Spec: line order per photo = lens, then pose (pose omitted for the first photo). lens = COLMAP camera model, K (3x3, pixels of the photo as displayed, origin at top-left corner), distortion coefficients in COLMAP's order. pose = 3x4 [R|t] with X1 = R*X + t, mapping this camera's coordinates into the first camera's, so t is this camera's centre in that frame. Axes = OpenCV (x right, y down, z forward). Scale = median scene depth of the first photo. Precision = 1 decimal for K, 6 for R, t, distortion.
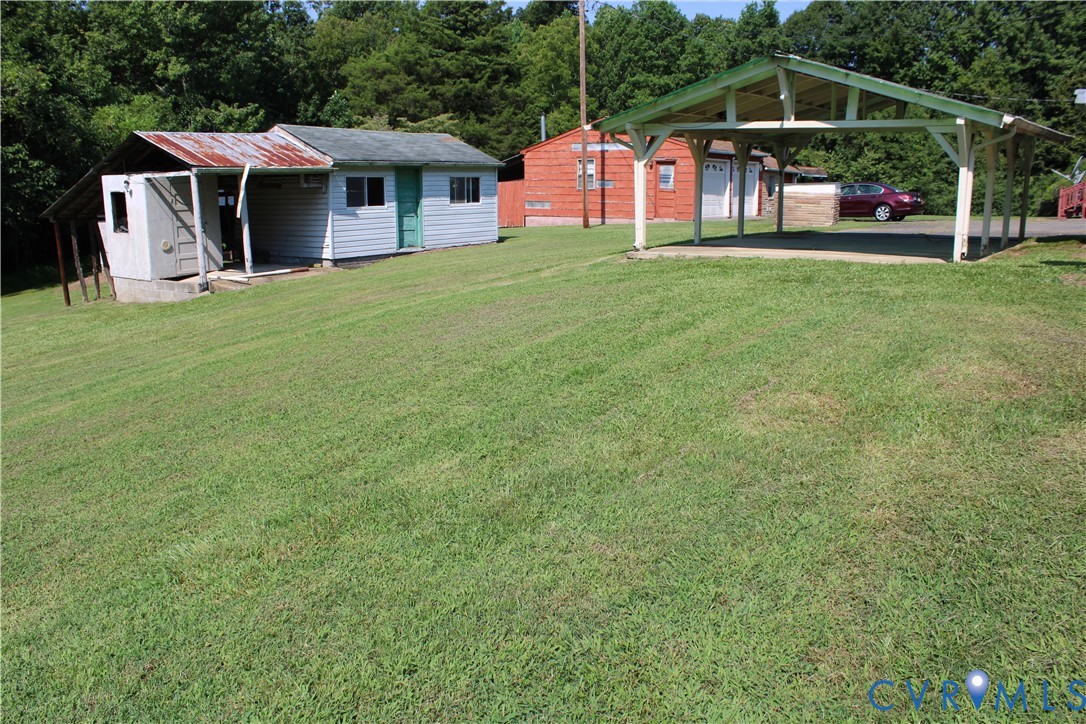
lens RADIAL K [[890.9, 0, 542.9], [0, 890.9, 360.1], [0, 0, 1]] dist [-0.147662, 0.117997]
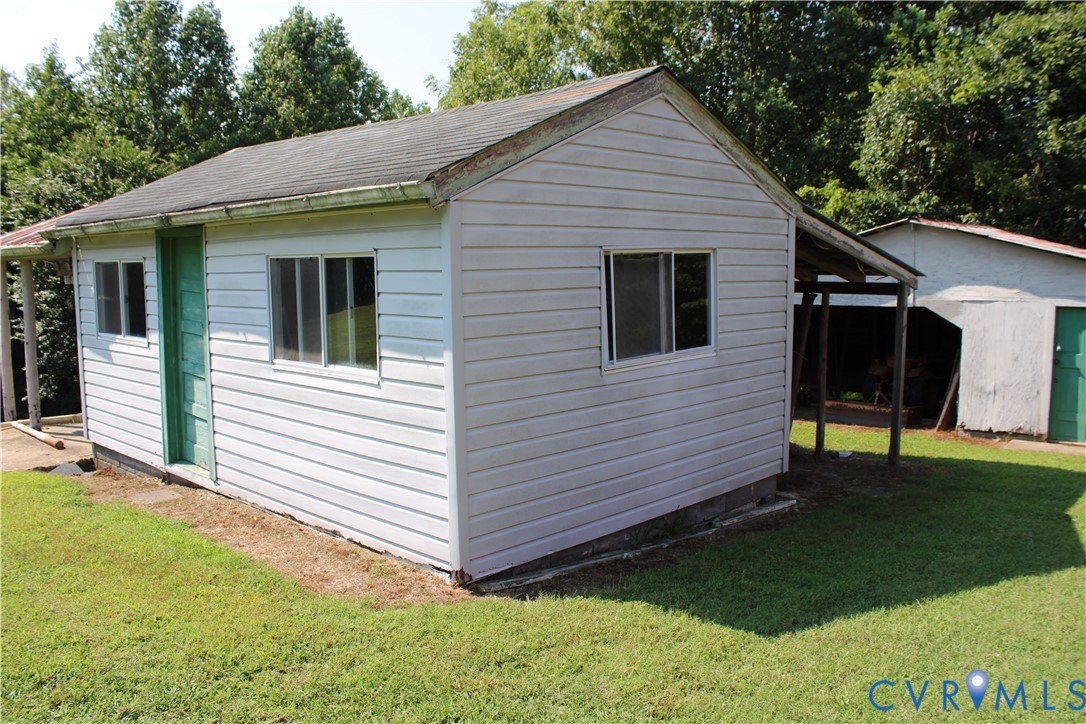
lens RADIAL K [[890.9, 0, 543.1], [0, 890.9, 361.0], [0, 0, 1]] dist [-0.147662, 0.117997]
pose [[-0.111350, 0.117844, -0.986769, 0.161982], [-0.187591, 0.972601, 0.137320, -0.245219], [0.975915, 0.200399, -0.086193, 1.186583]]
